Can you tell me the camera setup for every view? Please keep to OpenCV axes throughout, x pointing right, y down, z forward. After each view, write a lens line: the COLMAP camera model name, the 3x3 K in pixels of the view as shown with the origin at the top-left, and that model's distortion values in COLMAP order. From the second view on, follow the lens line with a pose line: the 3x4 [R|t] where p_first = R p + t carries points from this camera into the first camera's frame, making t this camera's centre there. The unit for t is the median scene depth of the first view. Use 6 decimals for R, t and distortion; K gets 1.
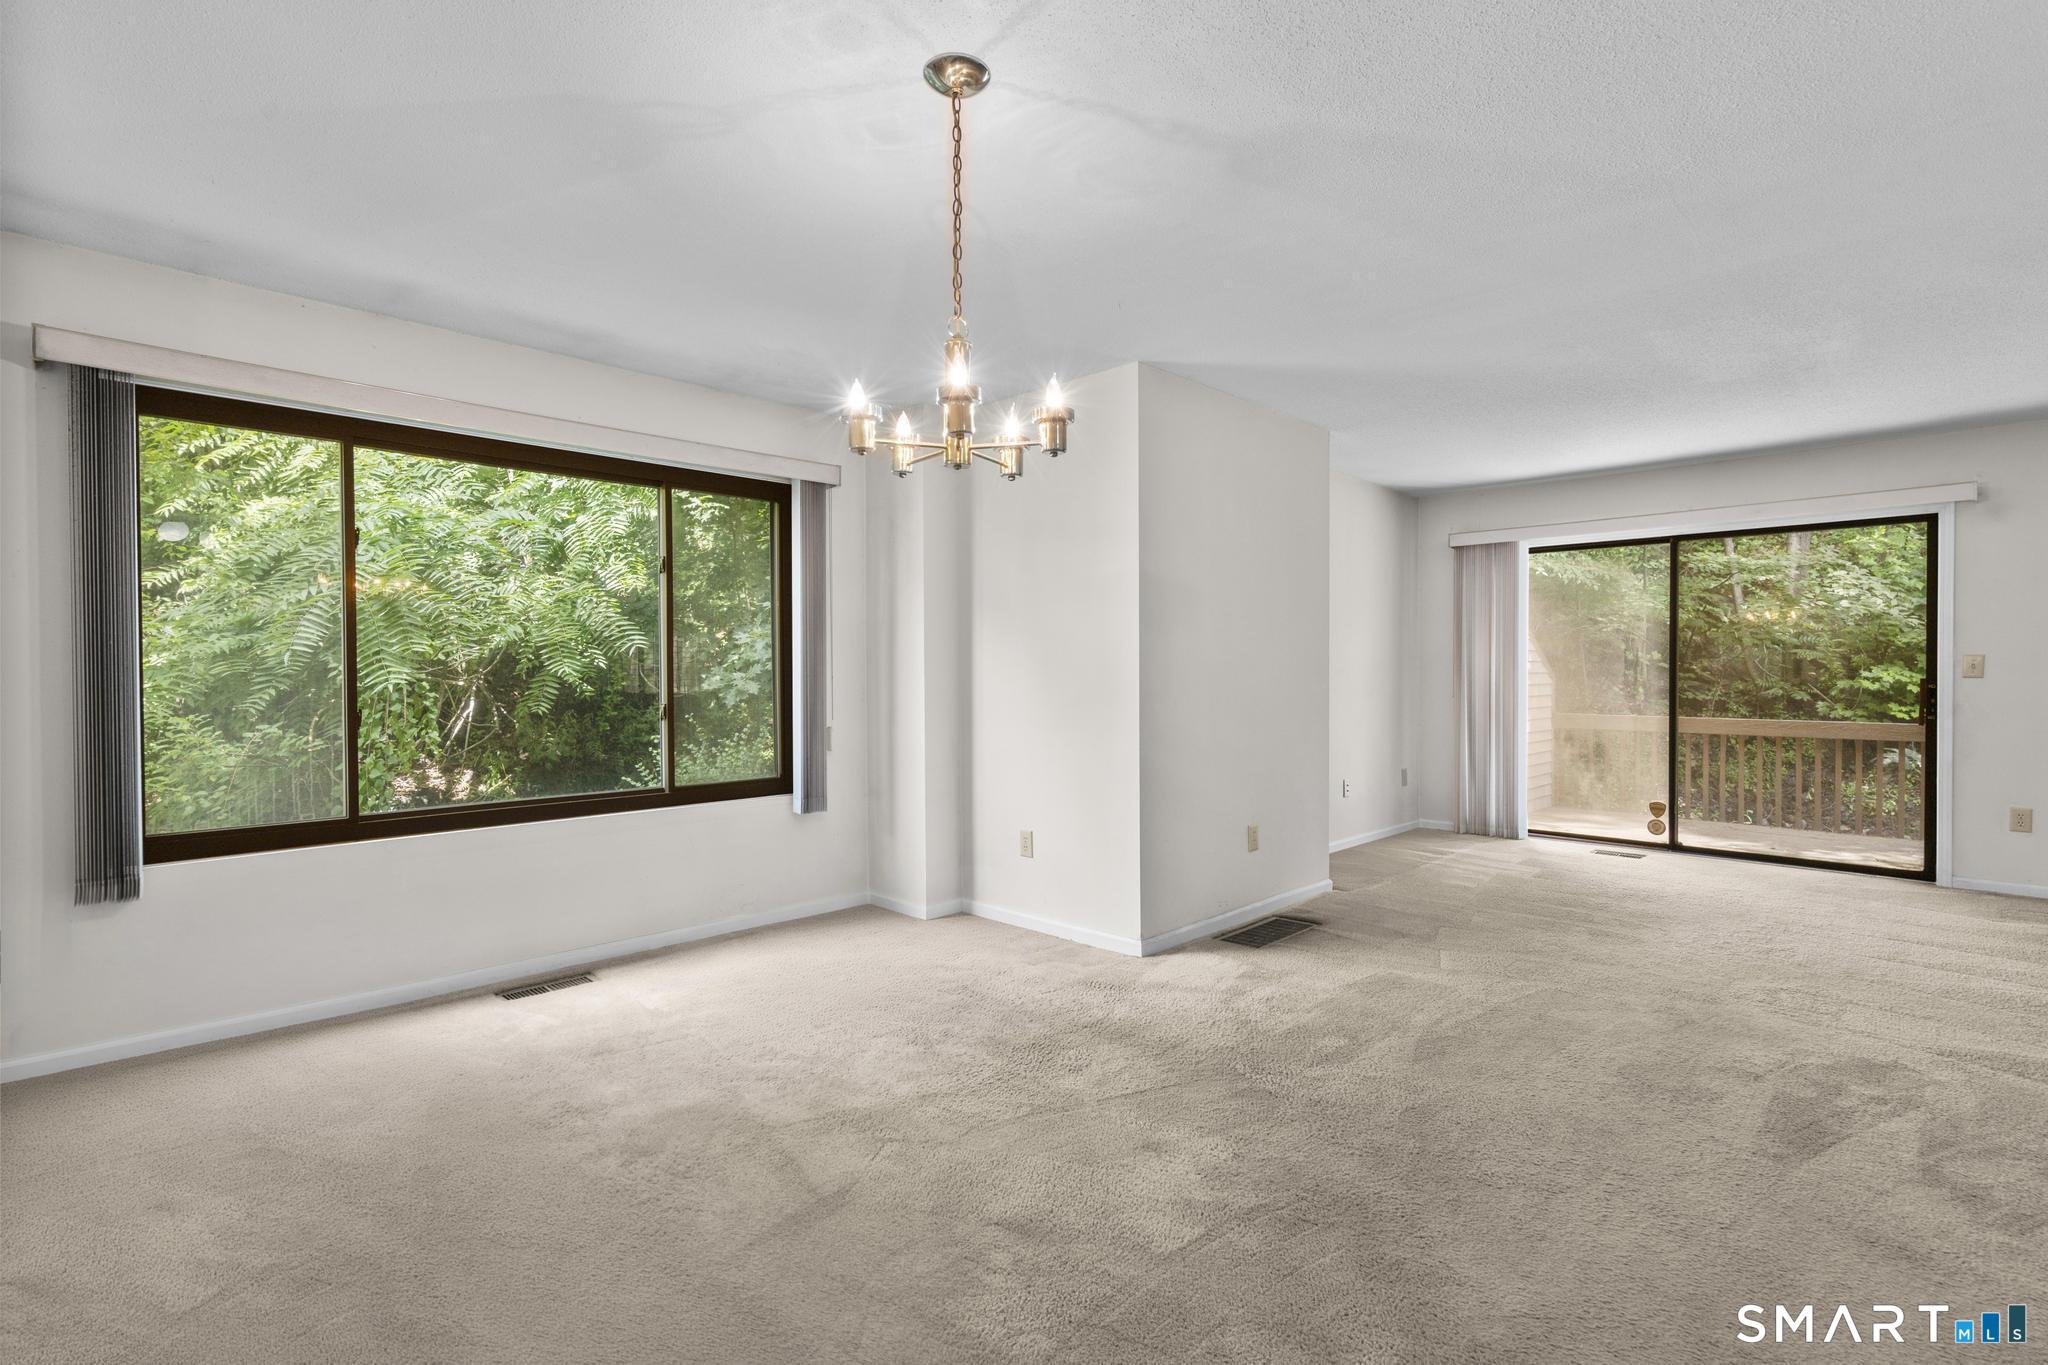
lens RADIAL K [[968.2, 0, 1024.0], [0, 968.2, 682.5], [0, 0, 1]] dist [0.000116, 0.000230]
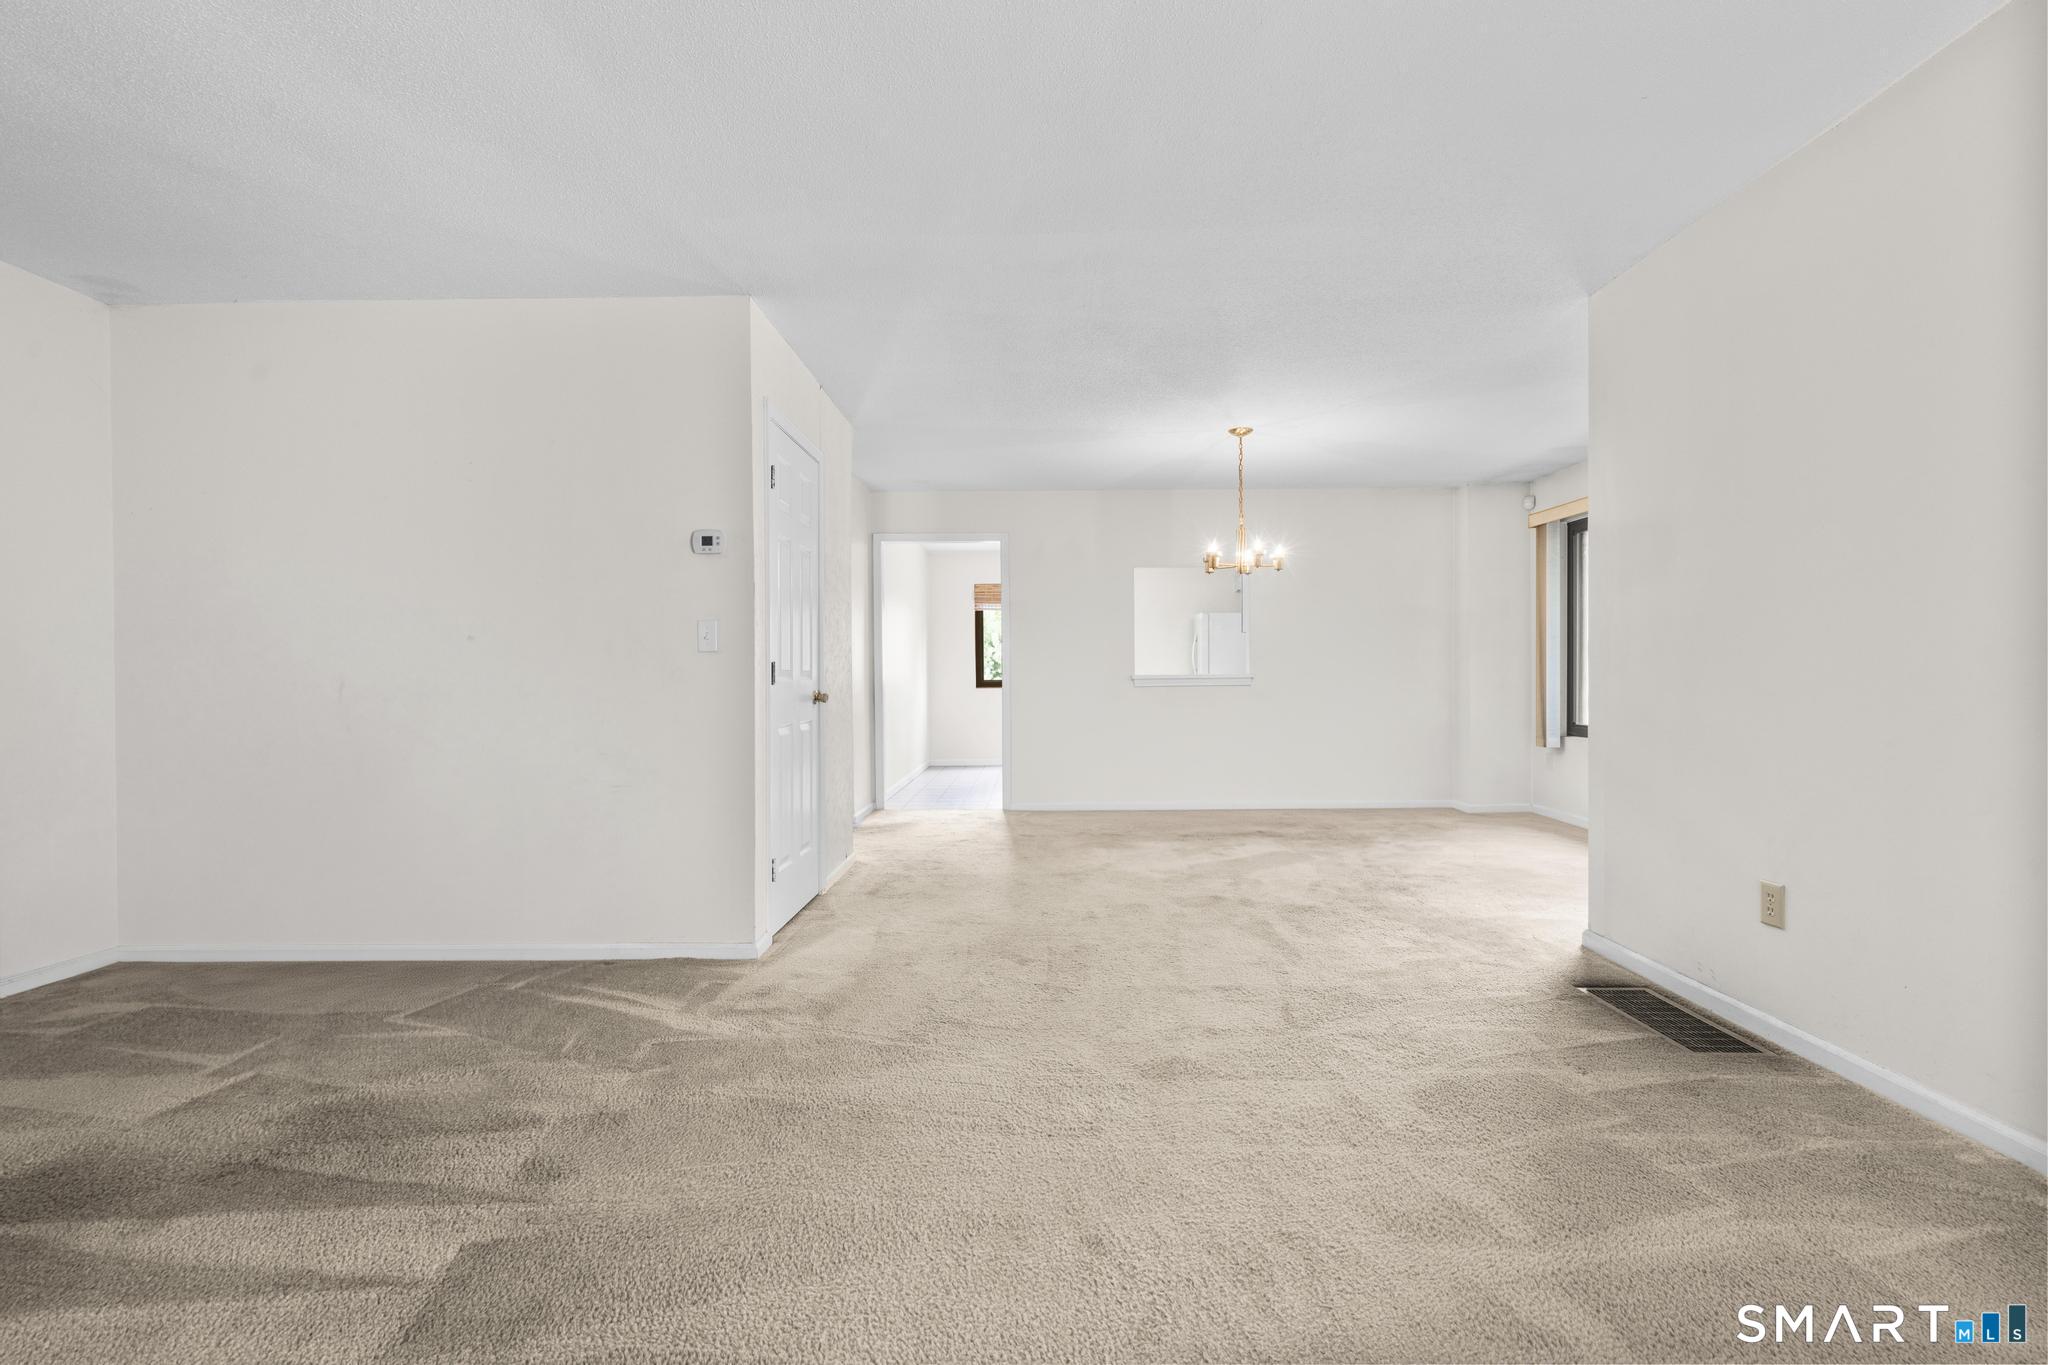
lens RADIAL K [[925.5, 0, 1024.0], [0, 925.5, 682.5], [0, 0, 1]] dist [0.001801, 0.000941]
pose [[-0.714703, 0.011891, -0.699327, 0.803091], [0.003039, 0.999899, 0.013896, 0.013416], [0.699422, 0.007806, -0.714666, 0.900976]]
